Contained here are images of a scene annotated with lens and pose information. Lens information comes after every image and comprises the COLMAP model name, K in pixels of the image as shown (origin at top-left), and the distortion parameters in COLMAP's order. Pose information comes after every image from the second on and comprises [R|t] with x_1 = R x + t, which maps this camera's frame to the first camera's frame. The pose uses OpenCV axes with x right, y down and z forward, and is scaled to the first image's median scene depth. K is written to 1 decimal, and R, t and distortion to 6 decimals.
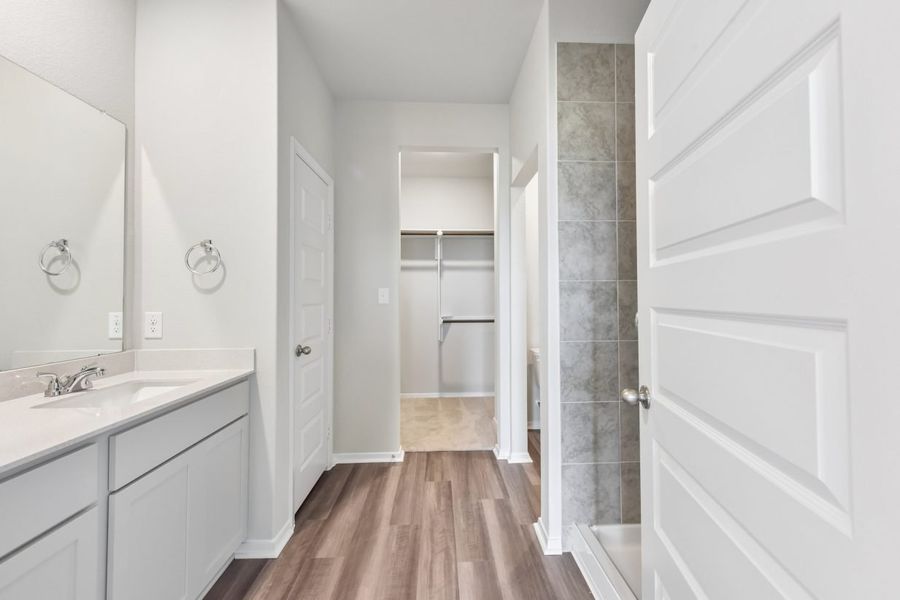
lens RADIAL K [[363.6, 0, 454.2], [0, 363.6, 302.9], [0, 0, 1]] dist [-0.007919, -0.000197]
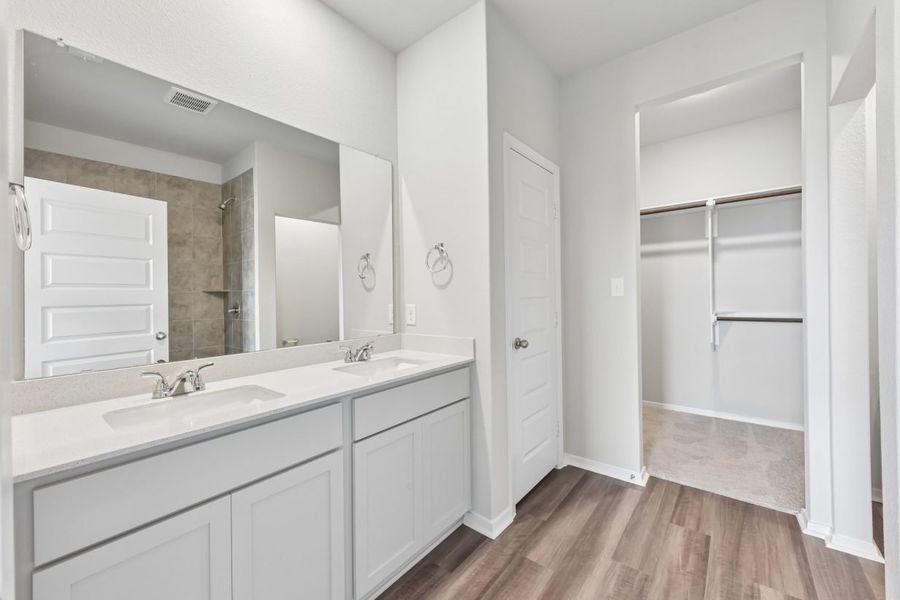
lens RADIAL K [[361.5, 0, 433.2], [0, 361.5, 299.5], [0, 0, 1]] dist [-0.002210, -0.000572]
pose [[0.745544, -0.002200, -0.666453, 0.067389], [0.009391, 0.999930, 0.007205, -0.000343], [0.666390, -0.011630, 0.745513, 0.095950]]
